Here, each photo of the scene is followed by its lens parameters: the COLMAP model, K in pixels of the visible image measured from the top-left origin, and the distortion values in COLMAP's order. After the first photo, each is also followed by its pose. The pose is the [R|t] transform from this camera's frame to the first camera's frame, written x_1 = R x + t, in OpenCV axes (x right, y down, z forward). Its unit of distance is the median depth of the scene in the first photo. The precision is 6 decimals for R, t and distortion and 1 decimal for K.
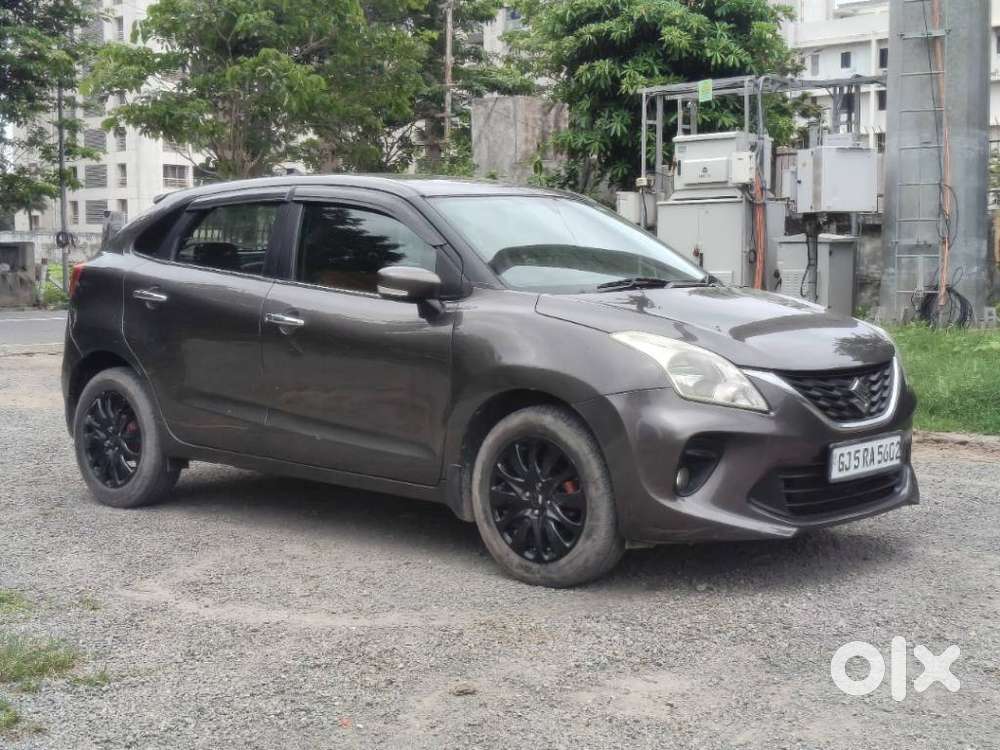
lens RADIAL K [[1525.8, 0, 500.0], [0, 1525.8, 375.0], [0, 0, 1]] dist [0.027230, -0.022915]
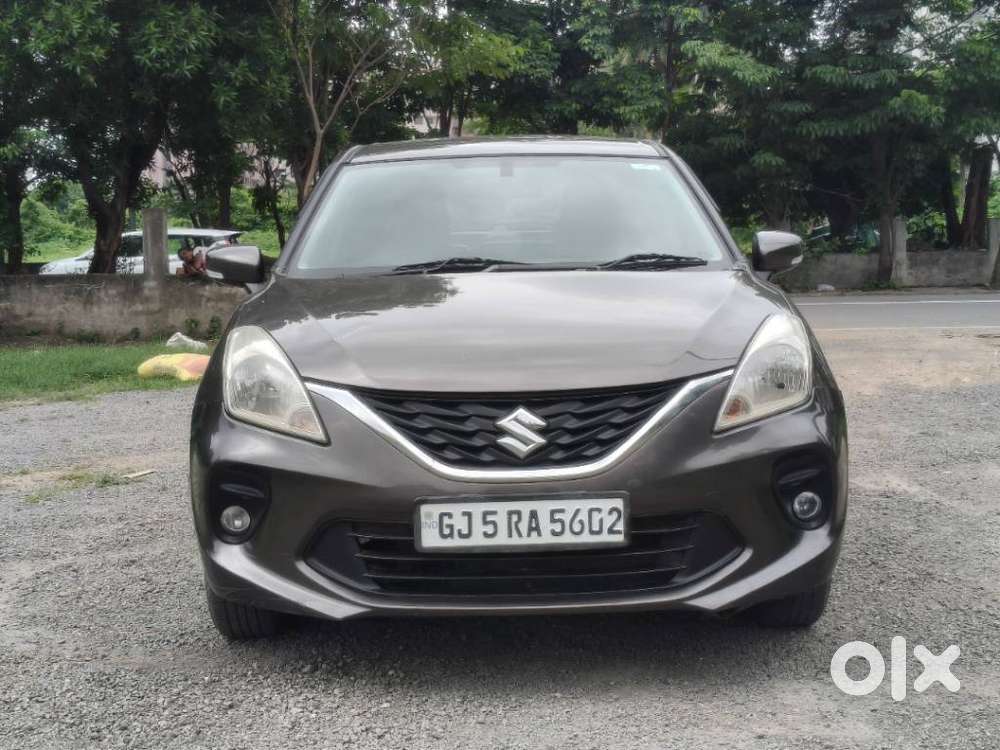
lens RADIAL K [[1509.6, 0, 500.5], [0, 1509.6, 343.4], [0, 0, 1]] dist [0.140792, -0.020331]
pose [[0.649585, 0.043011, -0.759072, 0.757873], [-0.034660, 0.999036, 0.026948, -0.045024], [0.759499, 0.008805, 0.650449, 0.567927]]
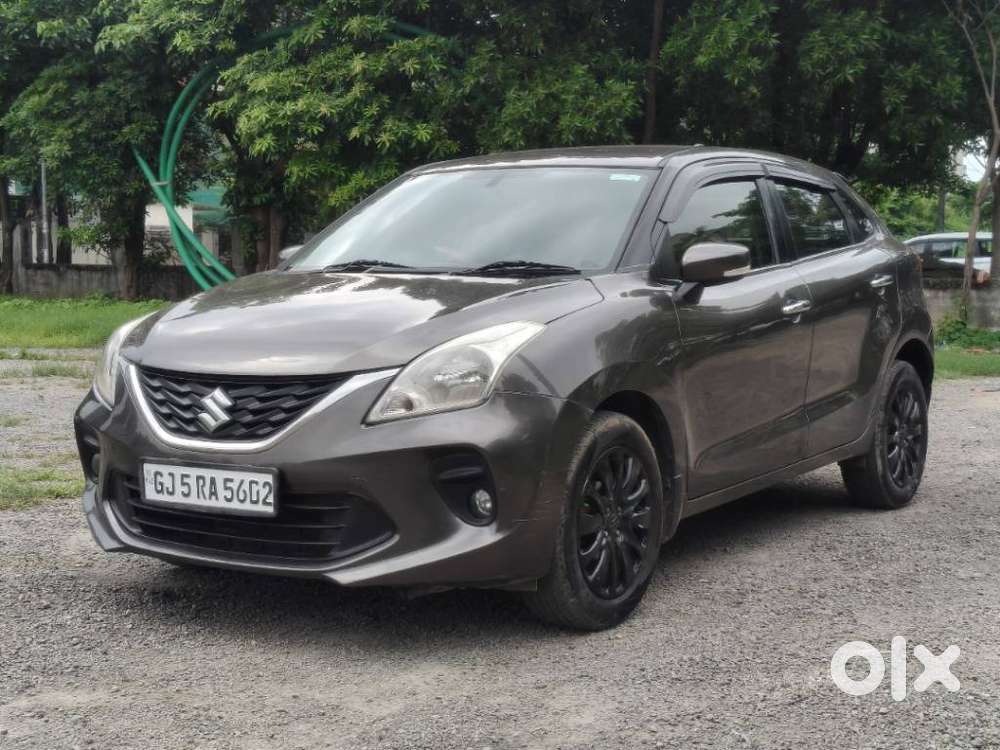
lens RADIAL K [[1525.8, 0, 500.0], [0, 1525.8, 375.0], [0, 0, 1]] dist [0.027230, -0.022915]
pose [[0.166092, 0.086064, -0.982348, 1.056879], [-0.074279, 0.994446, 0.074565, -0.075544], [0.983309, 0.060584, 0.171562, 1.033616]]
